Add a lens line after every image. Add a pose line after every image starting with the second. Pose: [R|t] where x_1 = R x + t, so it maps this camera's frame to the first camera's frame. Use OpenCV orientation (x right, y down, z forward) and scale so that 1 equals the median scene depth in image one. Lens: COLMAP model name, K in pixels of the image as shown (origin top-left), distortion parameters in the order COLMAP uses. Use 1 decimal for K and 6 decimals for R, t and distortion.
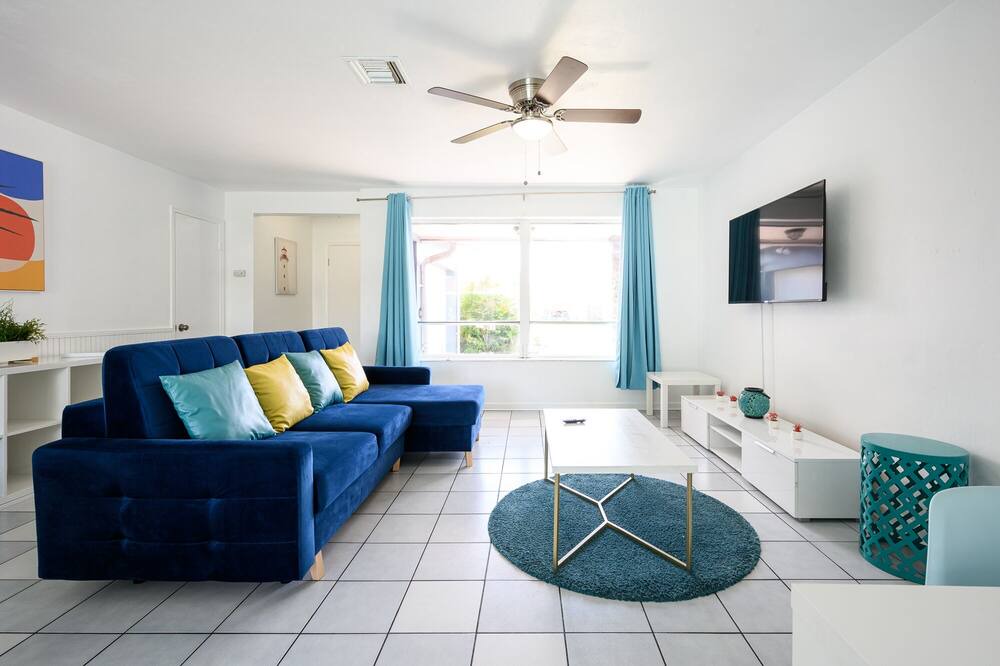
lens RADIAL K [[430.0, 0, 501.5], [0, 430.0, 318.0], [0, 0, 1]] dist [-0.000668, 0.000096]
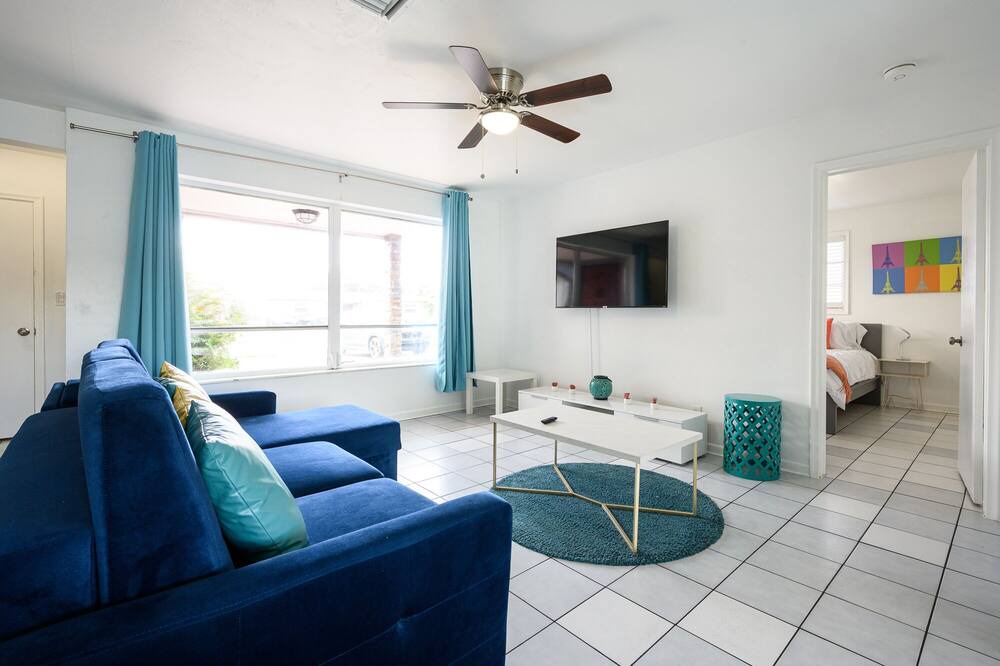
lens RADIAL K [[452.2, 0, 500.3], [0, 452.2, 320.0], [0, 0, 1]] dist [-0.002060, -0.000582]
pose [[0.744255, -0.003004, 0.667889, -0.329950], [0.005153, 0.999986, -0.001245, 0.000084], [-0.667876, 0.004368, 0.744260, 0.141858]]
